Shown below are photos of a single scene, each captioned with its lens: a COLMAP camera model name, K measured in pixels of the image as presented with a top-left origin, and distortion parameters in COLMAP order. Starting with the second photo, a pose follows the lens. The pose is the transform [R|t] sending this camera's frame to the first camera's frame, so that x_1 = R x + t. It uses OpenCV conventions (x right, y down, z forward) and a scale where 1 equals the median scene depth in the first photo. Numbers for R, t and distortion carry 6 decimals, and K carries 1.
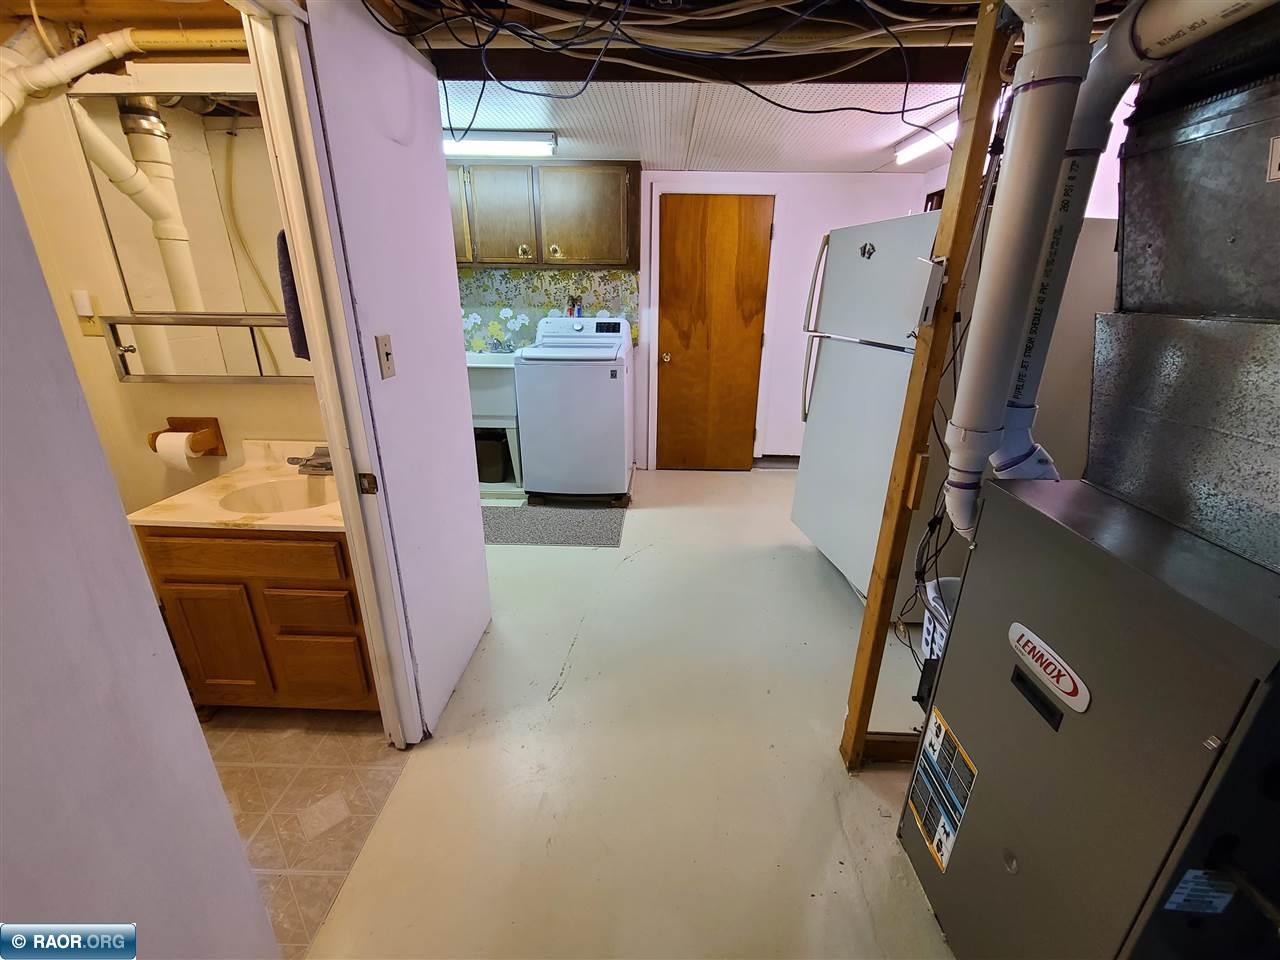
lens RADIAL K [[523.6, 0, 643.2], [0, 523.6, 479.2], [0, 0, 1]] dist [0.002090, -0.002105]
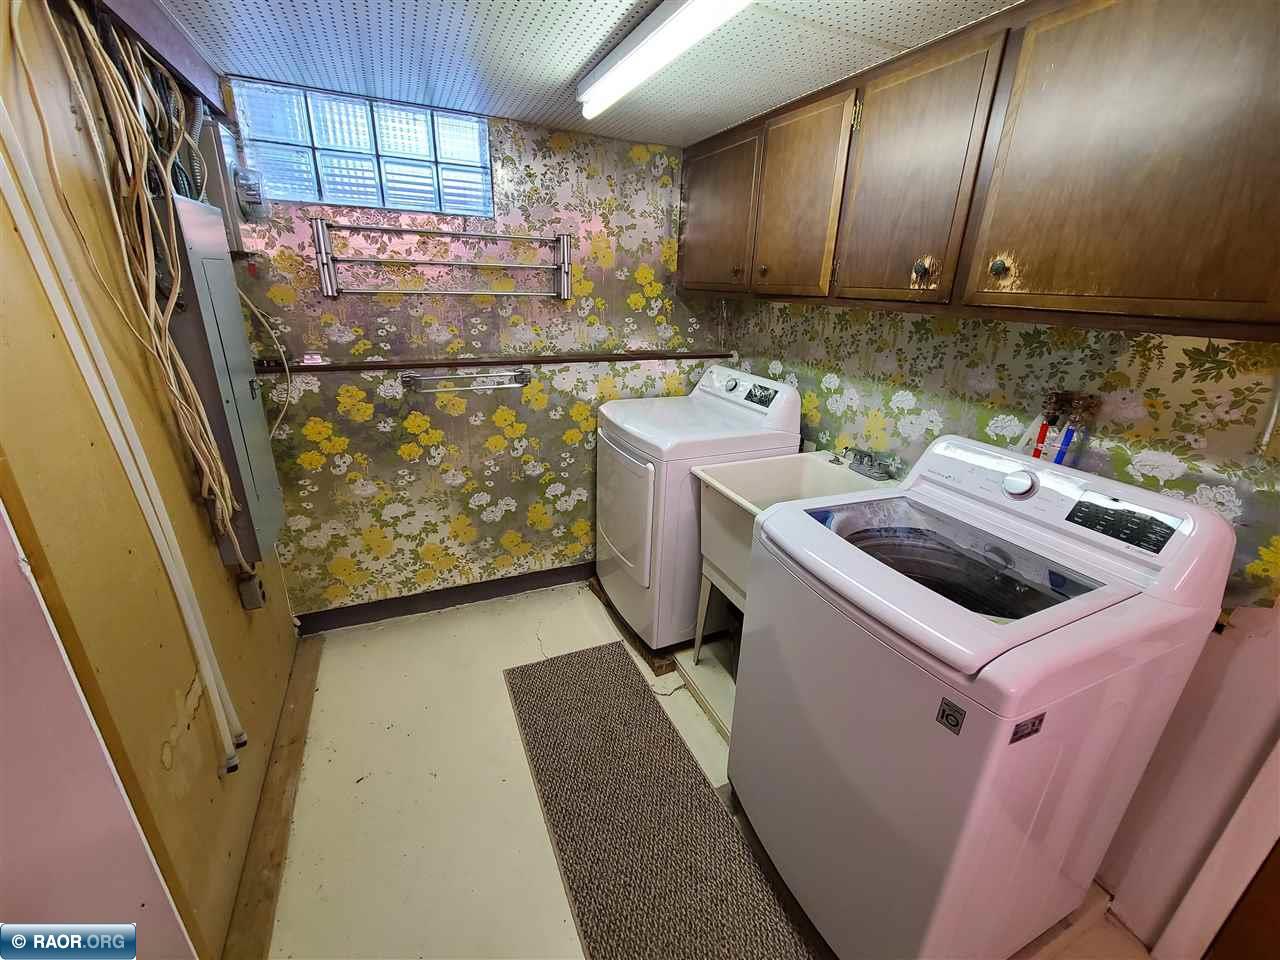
lens RADIAL K [[523.6, 0, 640.2], [0, 523.6, 474.9], [0, 0, 1]] dist [0.002090, -0.002105]
pose [[0.443057, 0.312438, -0.840288, 0.055699], [-0.334715, 0.927175, 0.168260, -0.273871], [0.831665, 0.206708, 0.515369, 0.615583]]
